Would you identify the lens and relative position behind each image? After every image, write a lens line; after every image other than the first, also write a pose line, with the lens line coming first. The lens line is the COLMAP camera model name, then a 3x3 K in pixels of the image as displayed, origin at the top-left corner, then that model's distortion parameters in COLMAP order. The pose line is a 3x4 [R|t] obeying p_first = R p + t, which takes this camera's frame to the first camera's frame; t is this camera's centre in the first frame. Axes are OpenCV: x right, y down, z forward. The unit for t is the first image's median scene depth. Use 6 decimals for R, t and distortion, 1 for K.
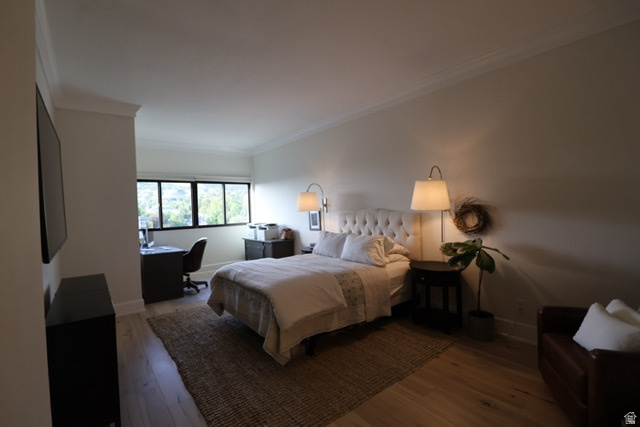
lens RADIAL K [[294.4, 0, 320.0], [0, 294.4, 213.5], [0, 0, 1]] dist [0.000580, -0.009770]
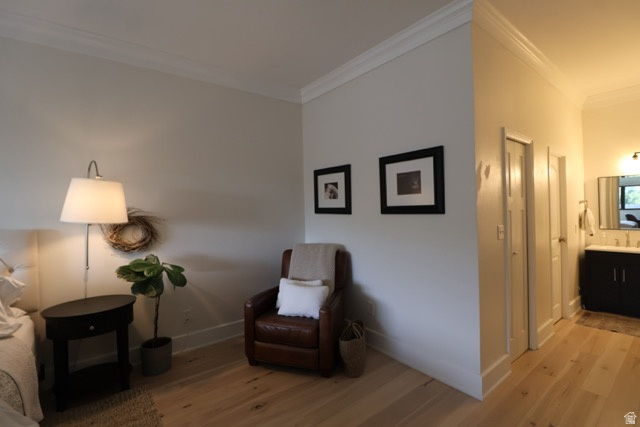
lens RADIAL K [[294.4, 0, 320.0], [0, 294.4, 213.5], [0, 0, 1]] dist [0.000580, -0.009770]
pose [[0.006239, 0.018919, 0.999802, -0.204361], [0.040454, 0.998998, -0.019157, -0.000348], [-0.999162, 0.040566, 0.005467, 0.321342]]
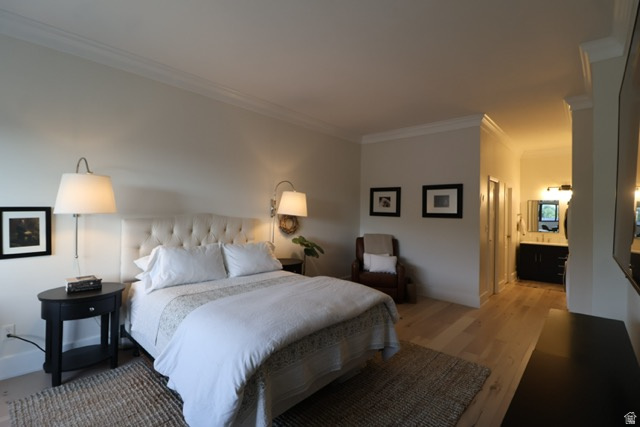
lens RADIAL K [[294.4, 0, 320.0], [0, 294.4, 213.5], [0, 0, 1]] dist [0.000580, -0.009770]
pose [[-0.156243, 0.027702, 0.987330, -0.594250], [0.006102, 0.999615, -0.027081, 0.007291], [-0.987700, 0.001793, -0.156352, 0.727900]]
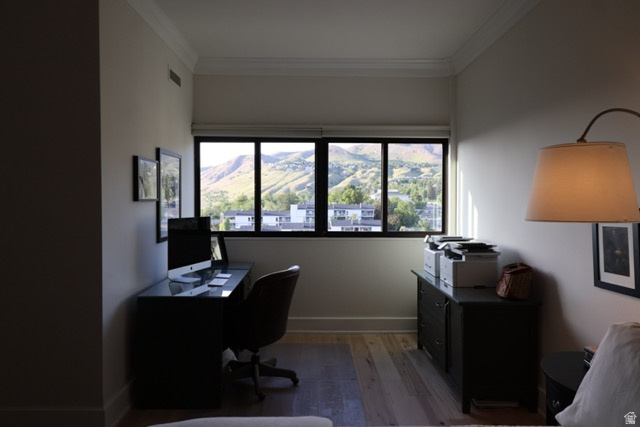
lens RADIAL K [[438.0, 0, 320.0], [0, 438.0, 213.5], [0, 0, 1]] dist [0.003432, 0.001770]
pose [[0.793302, 0.054739, -0.606363, 0.008294], [-0.040797, 0.998491, 0.036764, -0.019887], [0.607460, -0.004427, 0.794338, 0.600506]]
